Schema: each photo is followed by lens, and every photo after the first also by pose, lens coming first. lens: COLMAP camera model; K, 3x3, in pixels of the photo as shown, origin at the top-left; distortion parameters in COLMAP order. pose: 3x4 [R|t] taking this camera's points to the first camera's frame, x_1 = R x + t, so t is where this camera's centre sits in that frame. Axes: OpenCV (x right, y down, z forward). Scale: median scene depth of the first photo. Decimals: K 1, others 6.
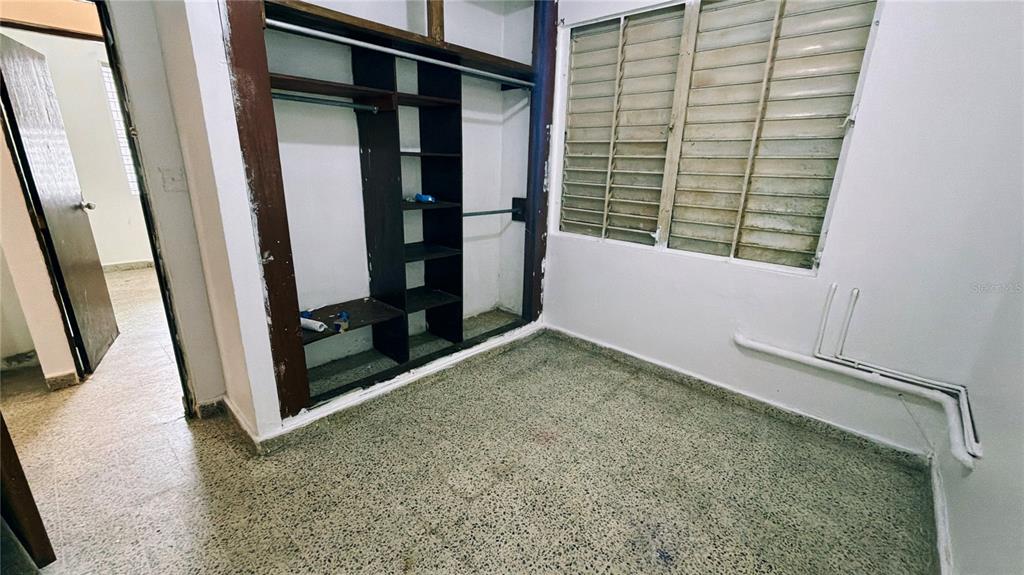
lens RADIAL K [[419.3, 0, 508.0], [0, 419.3, 287.9], [0, 0, 1]] dist [-0.002038, -0.000098]
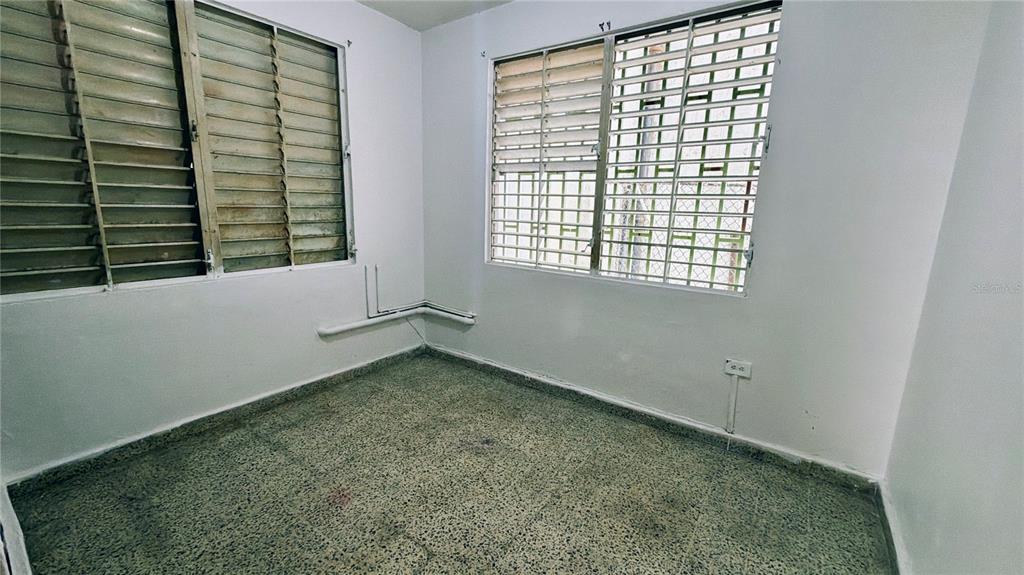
lens RADIAL K [[419.3, 0, 518.4], [0, 419.3, 288.8], [0, 0, 1]] dist [-0.002038, -0.000098]
pose [[-0.130691, -0.222880, 0.966046, -0.626931], [0.258426, 0.933060, 0.250231, -0.140864], [-0.957150, 0.282354, -0.064345, 0.539355]]
